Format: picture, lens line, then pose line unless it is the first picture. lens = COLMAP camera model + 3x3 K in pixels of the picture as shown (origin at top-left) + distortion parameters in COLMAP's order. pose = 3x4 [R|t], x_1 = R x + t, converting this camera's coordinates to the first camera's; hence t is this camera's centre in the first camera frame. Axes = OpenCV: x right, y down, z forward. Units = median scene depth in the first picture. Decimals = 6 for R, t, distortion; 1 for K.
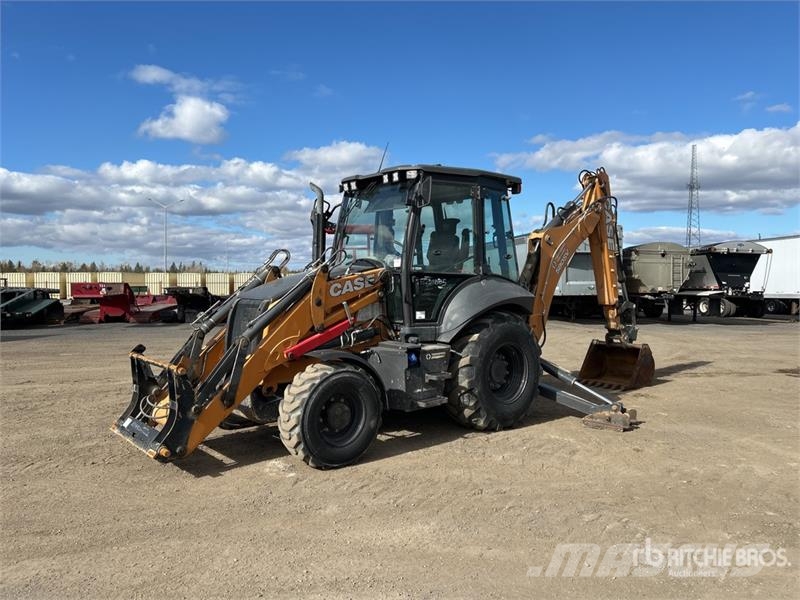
lens RADIAL K [[595.0, 0, 387.0], [0, 595.0, 300.4], [0, 0, 1]] dist [0.079003, -0.076510]
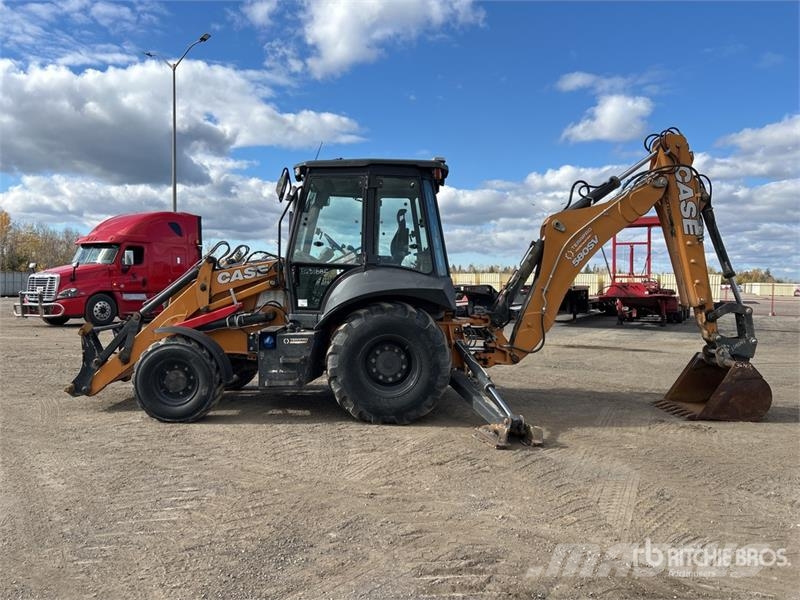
lens RADIAL K [[601.7, 0, 389.5], [0, 601.7, 298.8], [0, 0, 1]] dist [0.060002, -0.071179]
pose [[0.786222, 0.023855, -0.617484, 0.800919], [-0.028110, 0.999601, 0.002826, 0.009588], [0.617305, 0.015136, 0.786578, 0.237313]]
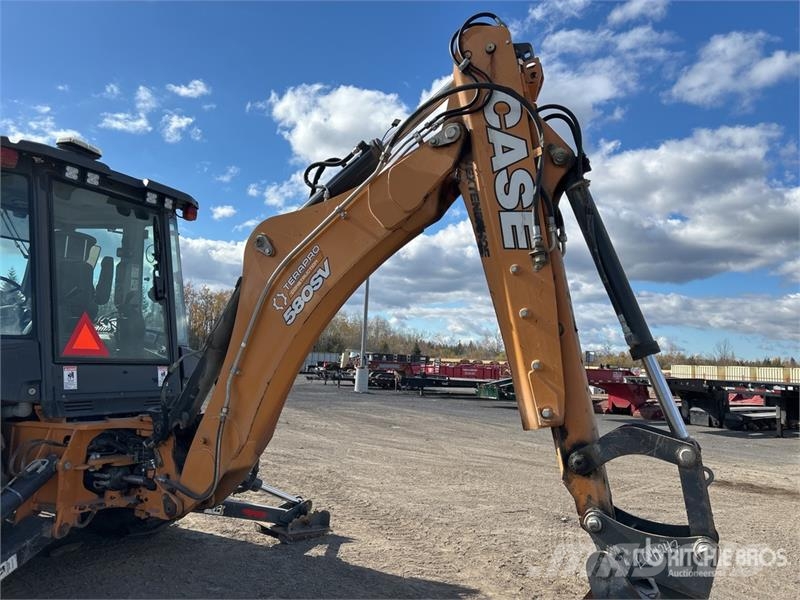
lens RADIAL K [[595.1, 0, 387.9], [0, 595.1, 296.5], [0, 0, 1]] dist [0.073799, -0.070820]
pose [[0.410010, -0.080167, -0.908551, 0.906723], [-0.072440, 0.990121, -0.120055, -0.023705], [0.909200, 0.115039, 0.400152, 1.188277]]
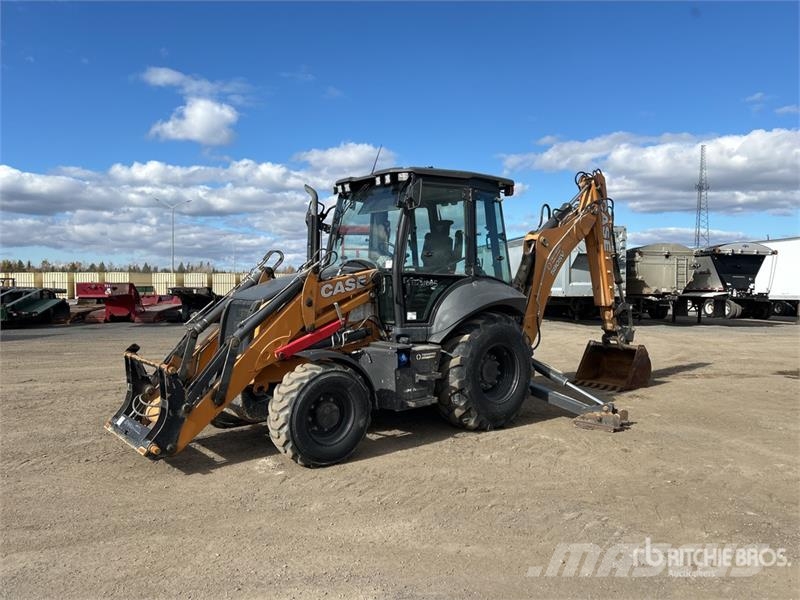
lens RADIAL K [[595.1, 0, 387.9], [0, 595.1, 296.5], [0, 0, 1]] dist [0.073799, -0.070820]
pose [[0.999929, 0.002326, -0.011654, 0.026265], [-0.002414, 0.999969, -0.007545, -0.000300], [0.011636, 0.007573, 0.999904, -0.011768]]
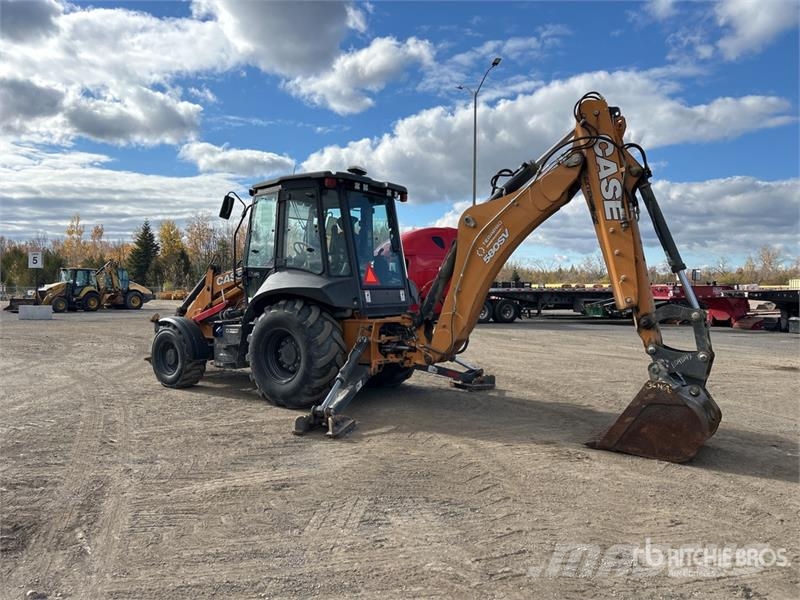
lens RADIAL K [[595.1, 0, 387.9], [0, 595.1, 296.5], [0, 0, 1]] dist [0.073799, -0.070820]
pose [[0.259694, 0.012336, -0.965612, 1.317372], [-0.033555, 0.999430, 0.003743, 0.001300], [0.965108, 0.031429, 0.259960, 0.901792]]
